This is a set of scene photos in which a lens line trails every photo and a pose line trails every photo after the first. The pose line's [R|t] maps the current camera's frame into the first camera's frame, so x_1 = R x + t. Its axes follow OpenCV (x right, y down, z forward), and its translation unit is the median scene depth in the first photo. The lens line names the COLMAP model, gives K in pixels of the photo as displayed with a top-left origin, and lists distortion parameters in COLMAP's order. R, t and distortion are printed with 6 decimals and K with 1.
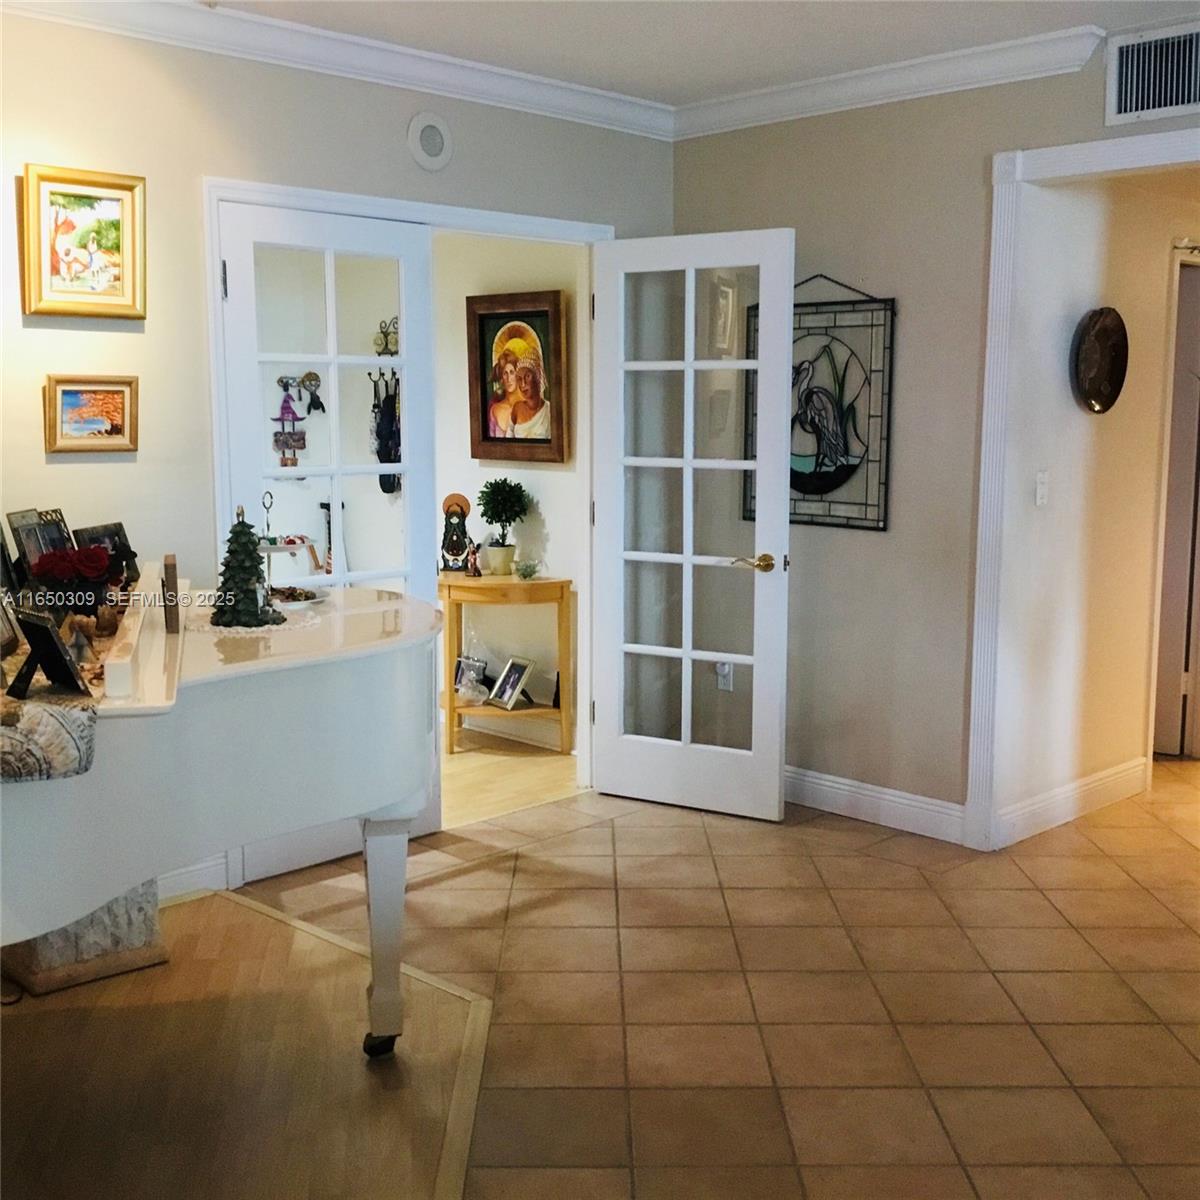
lens RADIAL K [[1479.0, 0, 600.0], [0, 1479.0, 600.0], [0, 0, 1]] dist [0.104712, -0.238185]
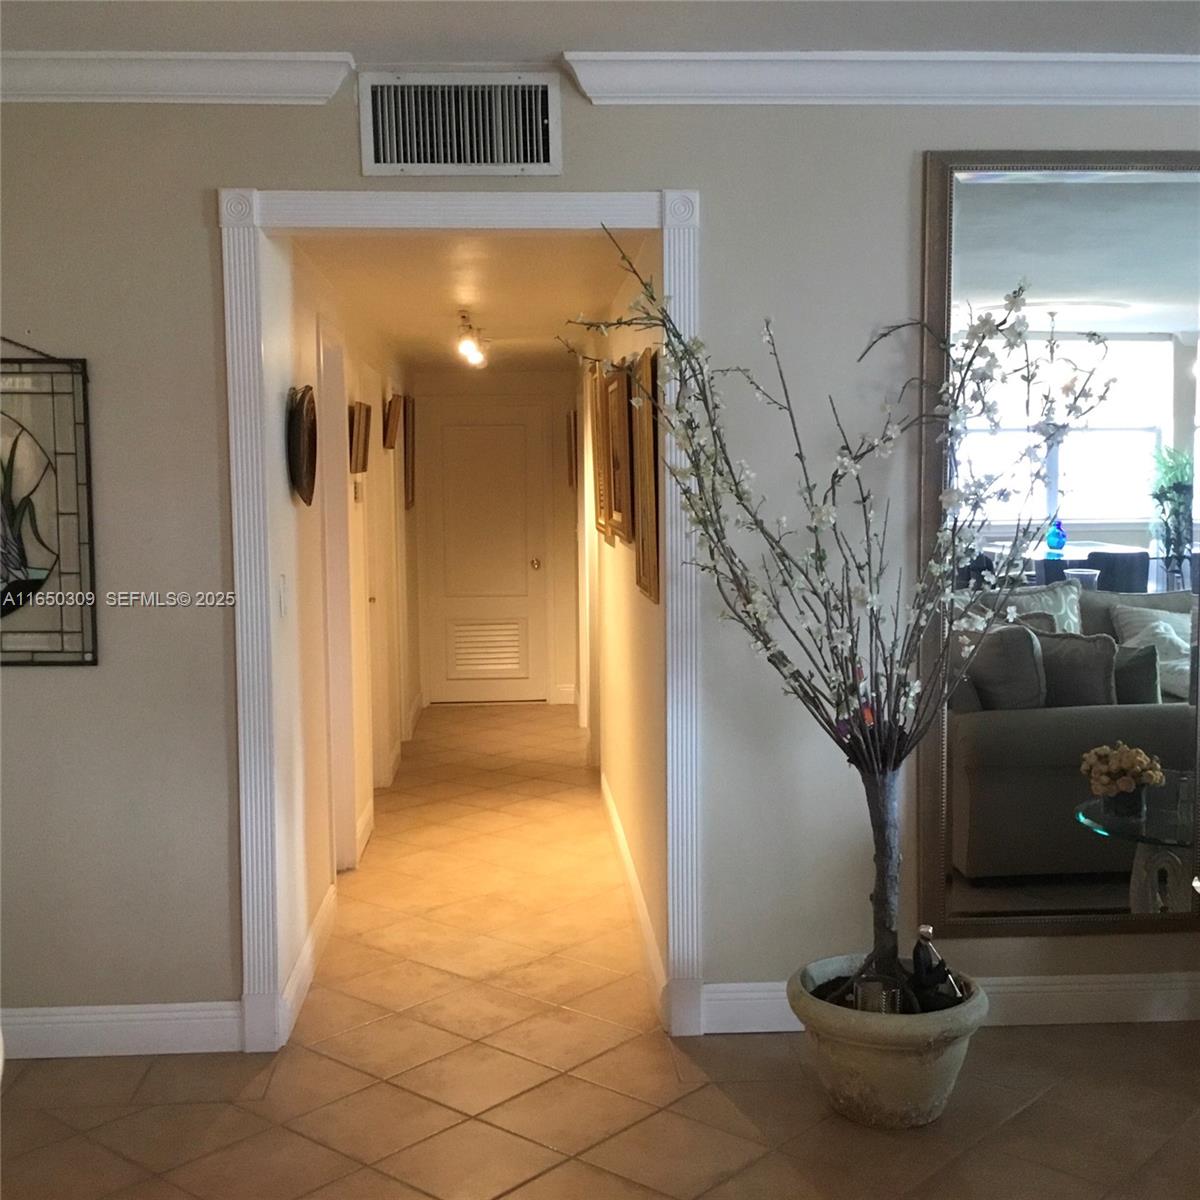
lens RADIAL K [[1479.0, 0, 600.0], [0, 1479.0, 600.0], [0, 0, 1]] dist [0.104712, -0.238185]
pose [[0.665273, -0.071263, 0.743191, -0.199105], [0.103931, 0.994582, 0.002334, -0.054959], [-0.739331, 0.075688, 0.669075, 0.305174]]
